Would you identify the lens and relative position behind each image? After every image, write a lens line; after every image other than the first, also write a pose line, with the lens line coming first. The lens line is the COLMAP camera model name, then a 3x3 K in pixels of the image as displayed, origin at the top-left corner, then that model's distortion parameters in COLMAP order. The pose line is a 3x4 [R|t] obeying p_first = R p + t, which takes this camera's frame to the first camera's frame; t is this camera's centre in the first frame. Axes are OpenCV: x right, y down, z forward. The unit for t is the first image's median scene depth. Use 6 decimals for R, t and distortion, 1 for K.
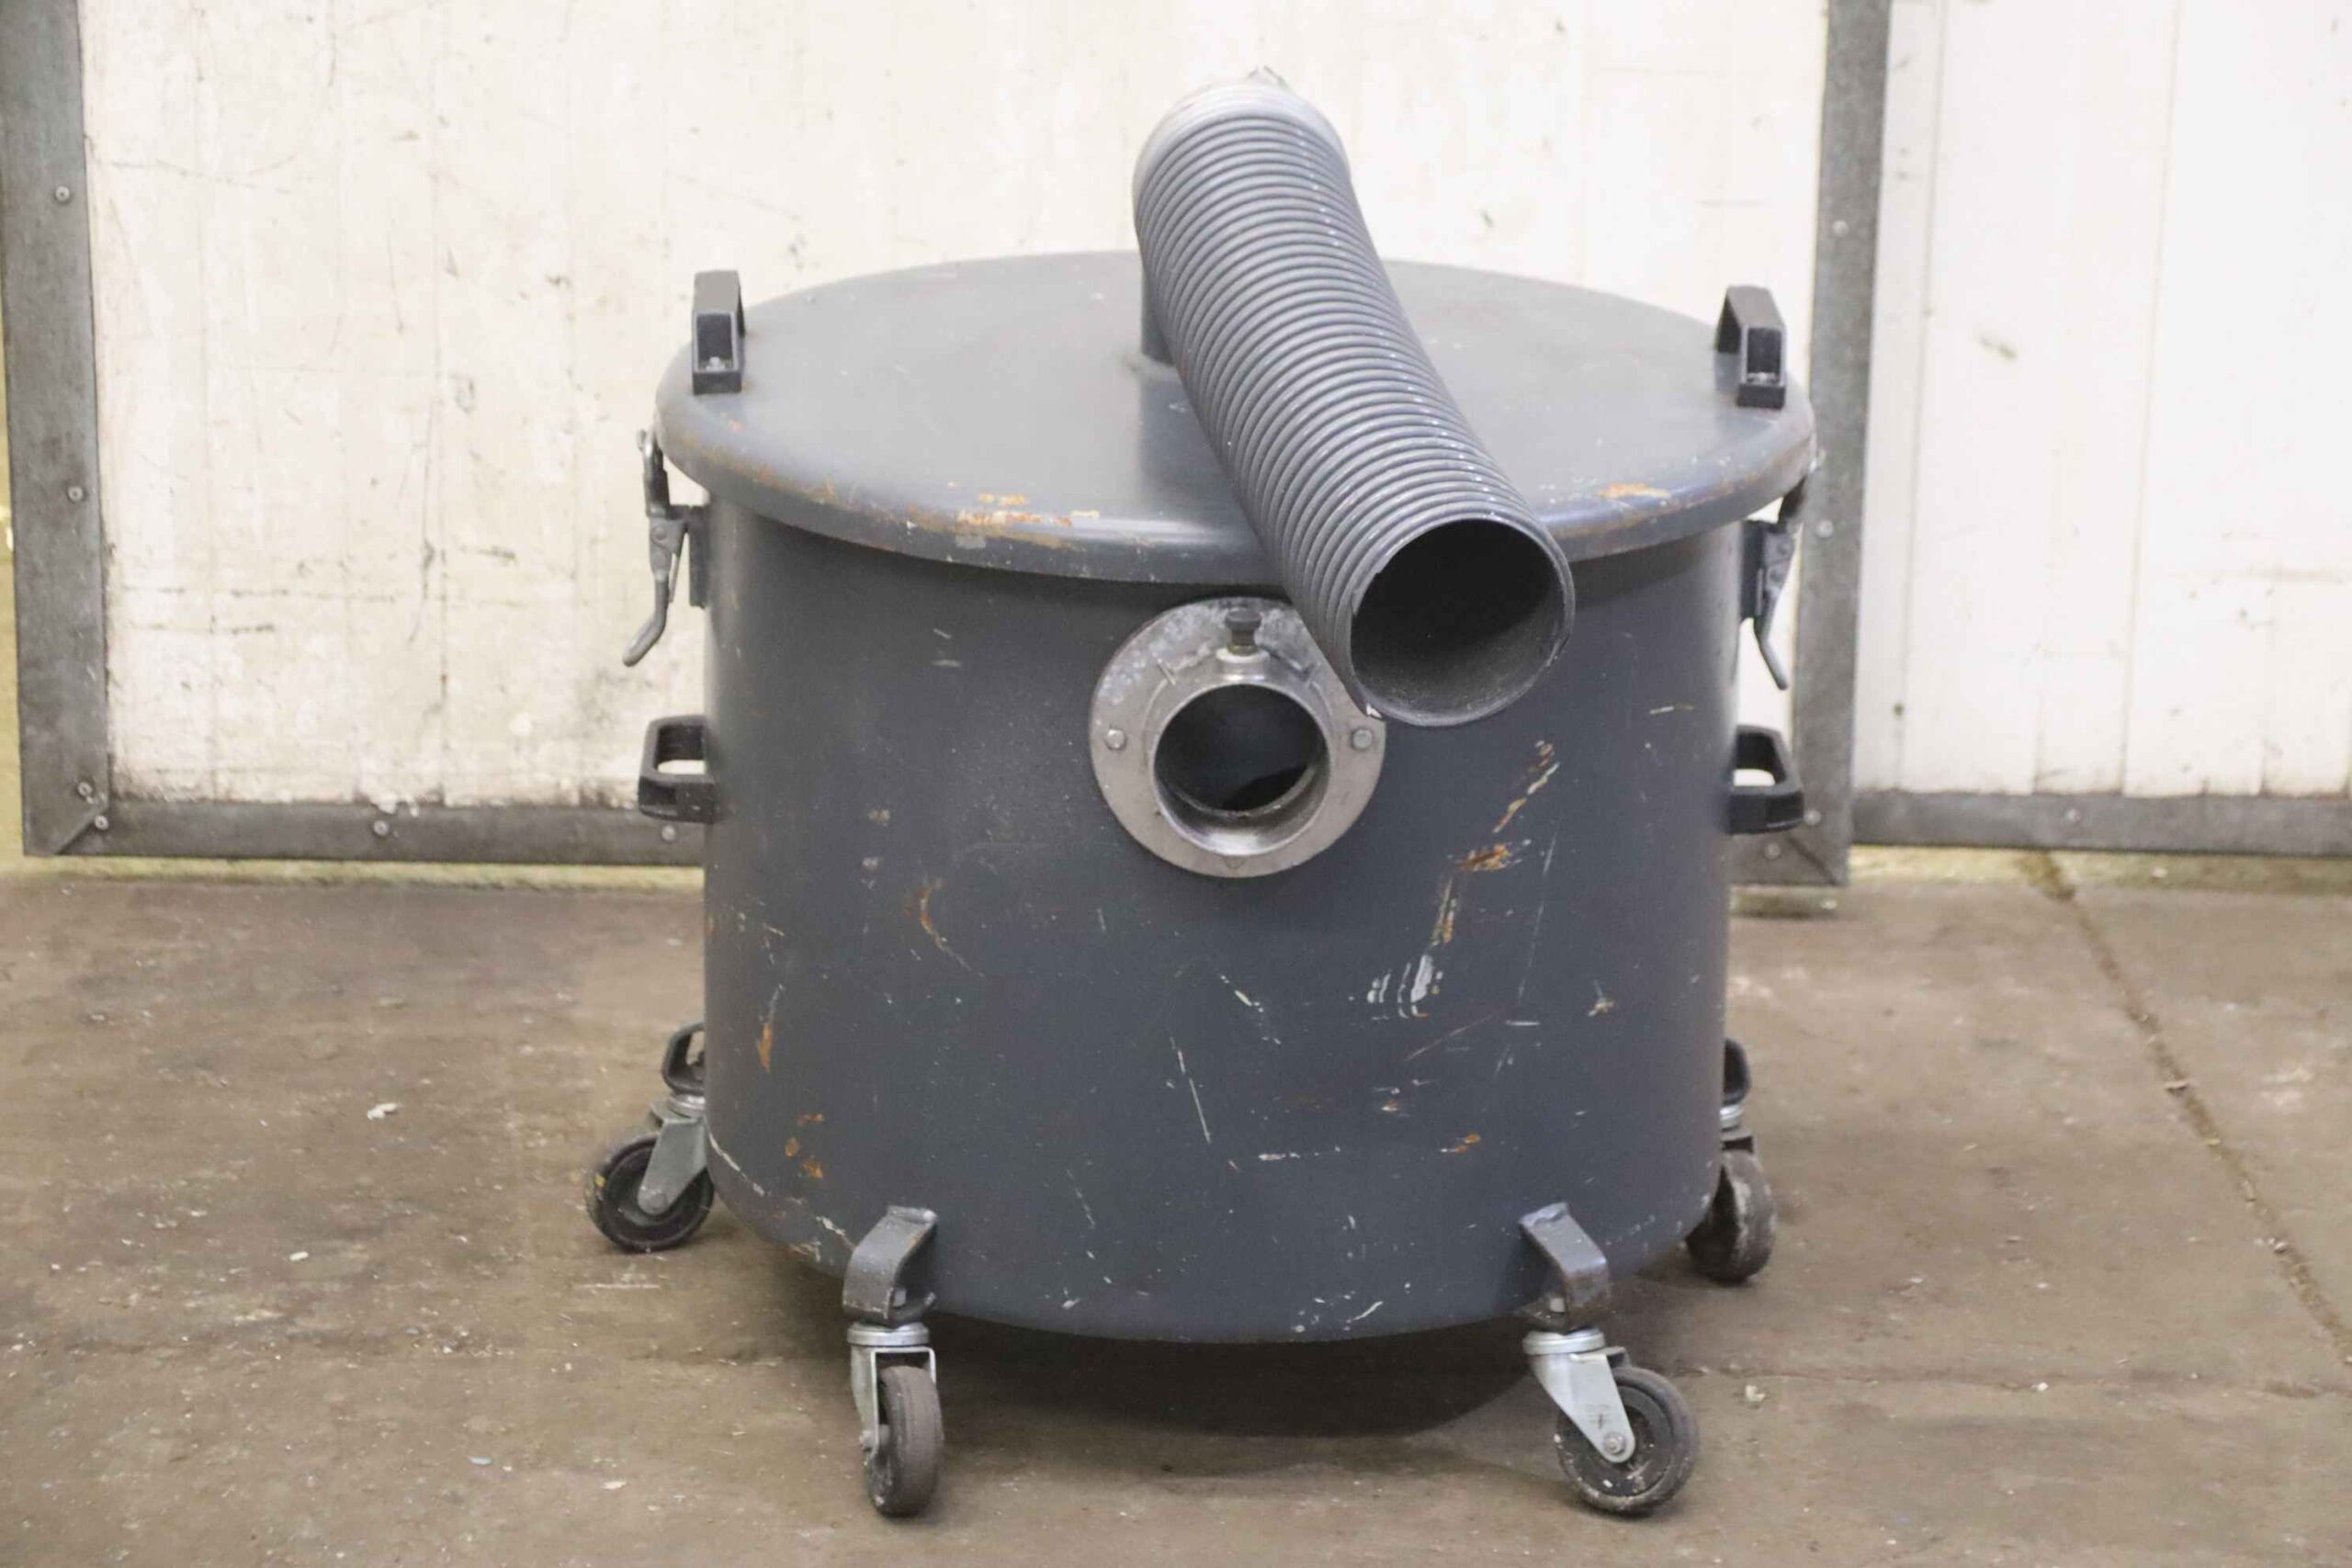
lens RADIAL K [[6907.9, 0, 1174.8], [0, 6907.9, 780.6], [0, 0, 1]] dist [0.602508, 0.000000]
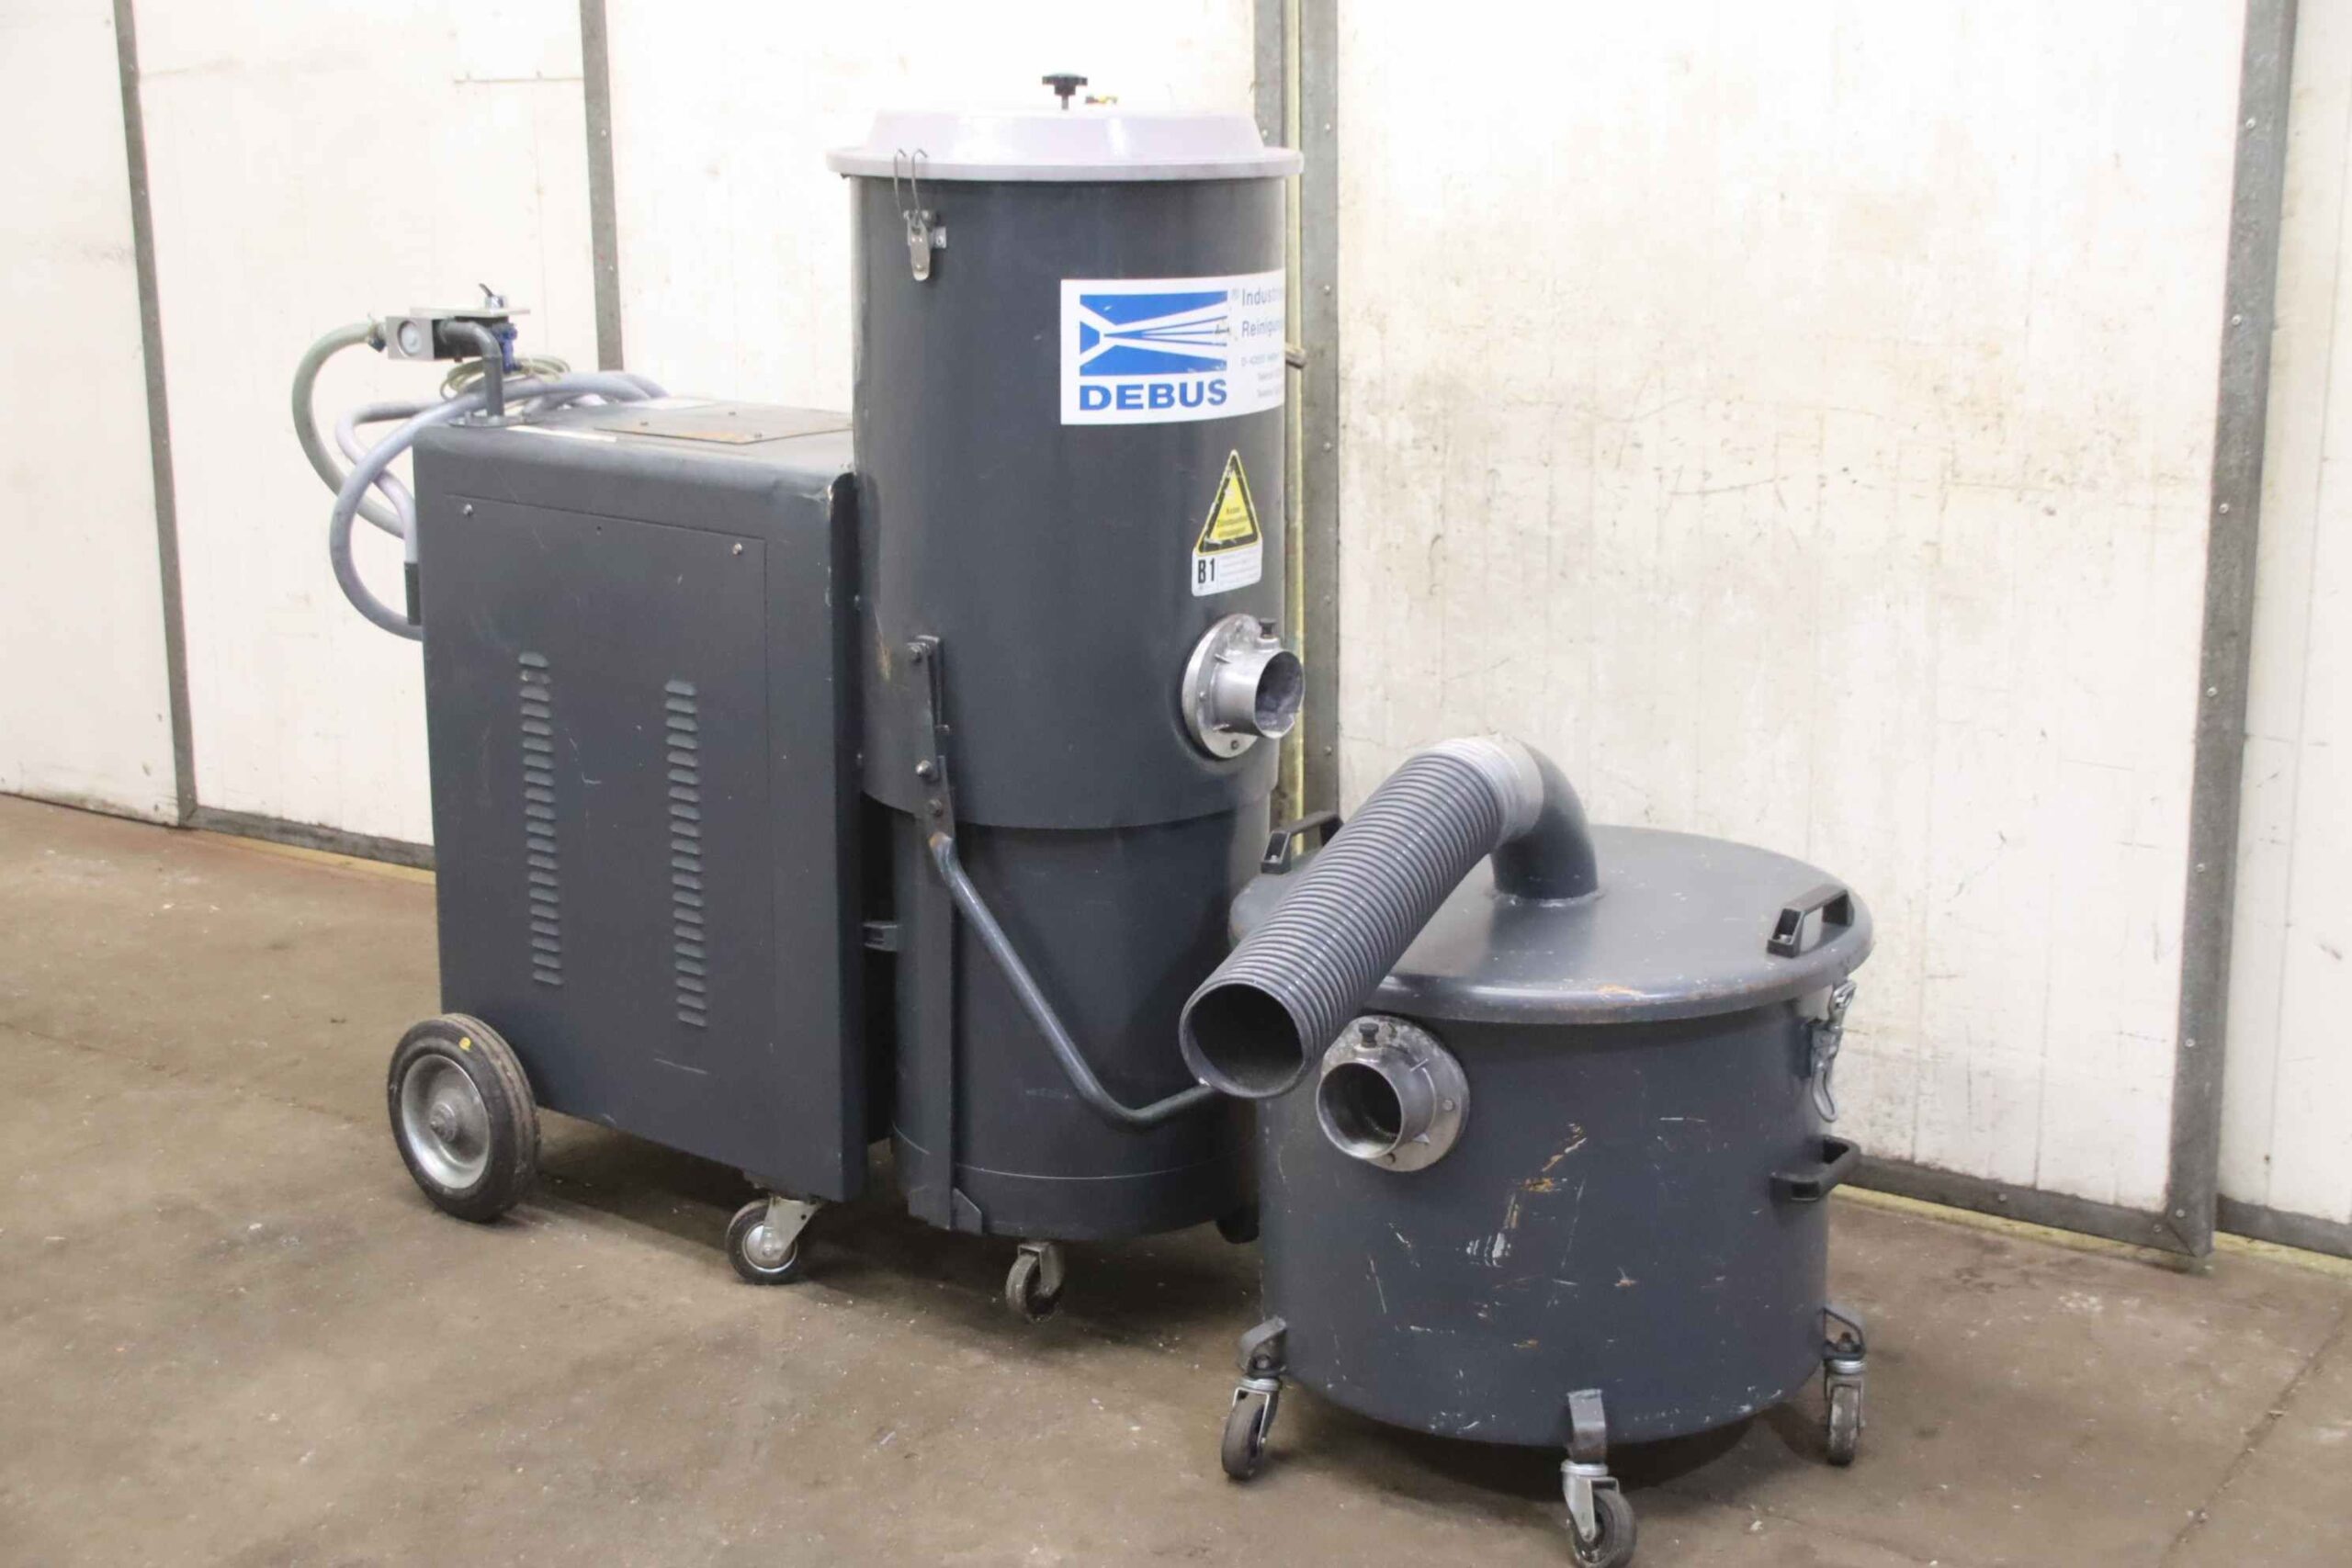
lens RADIAL K [[3297.5, 0, 1175.5], [0, 3297.5, 788.6], [0, 0, 1]] dist [0.077082, 0.000000]
pose [[0.801743, 0.103722, -0.588599, 0.424090], [-0.140412, 0.989950, -0.016811, -0.057372], [0.580941, 0.096124, 0.808250, 0.234811]]
